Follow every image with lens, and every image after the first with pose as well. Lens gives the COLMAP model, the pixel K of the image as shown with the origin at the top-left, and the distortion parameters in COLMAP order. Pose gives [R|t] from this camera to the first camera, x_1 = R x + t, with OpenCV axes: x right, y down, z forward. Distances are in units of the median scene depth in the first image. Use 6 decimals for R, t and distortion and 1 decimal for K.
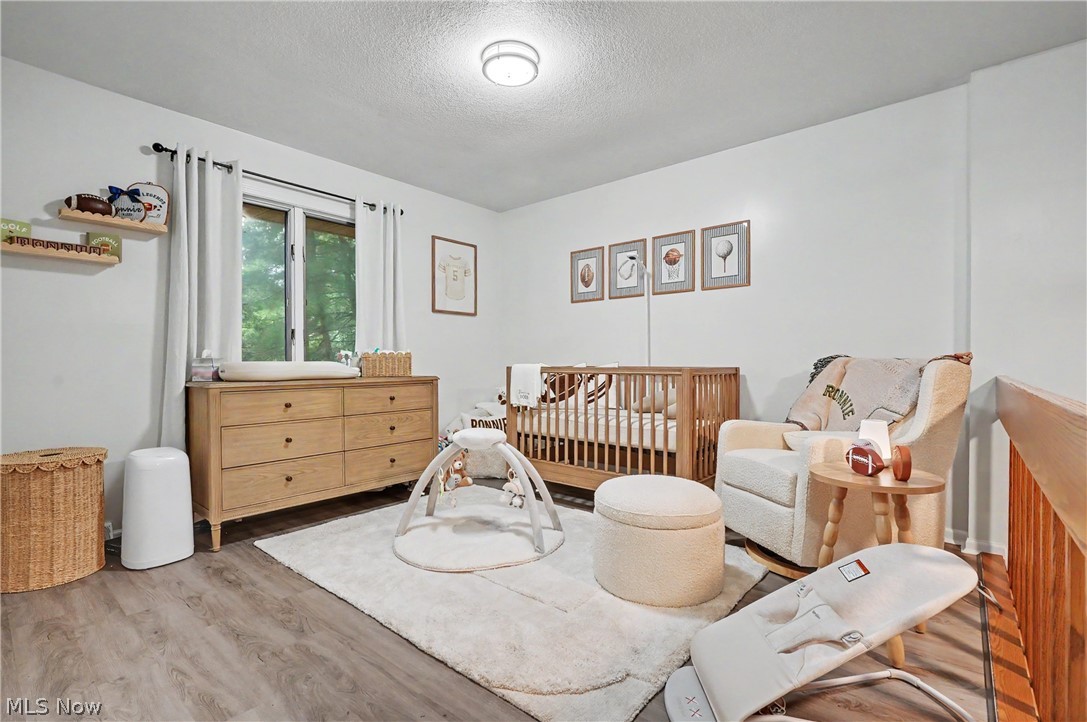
lens RADIAL K [[496.4, 0, 544.8], [0, 496.4, 365.8], [0, 0, 1]] dist [-0.008724, 0.000316]
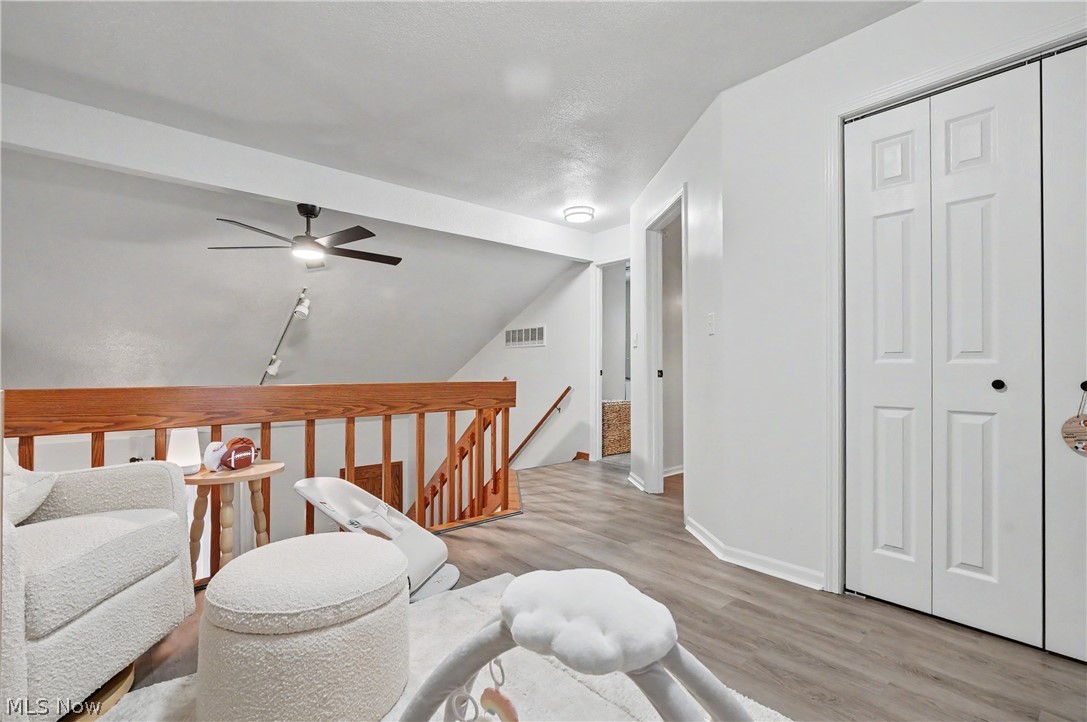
lens RADIAL K [[490.8, 0, 543.5], [0, 490.8, 365.4], [0, 0, 1]] dist [-0.003190, 0.000245]
pose [[-0.987768, 0.002576, 0.155911, -0.248519], [0.003543, 0.999976, 0.005926, -0.031789], [-0.155892, 0.006406, -0.987753, 2.132869]]
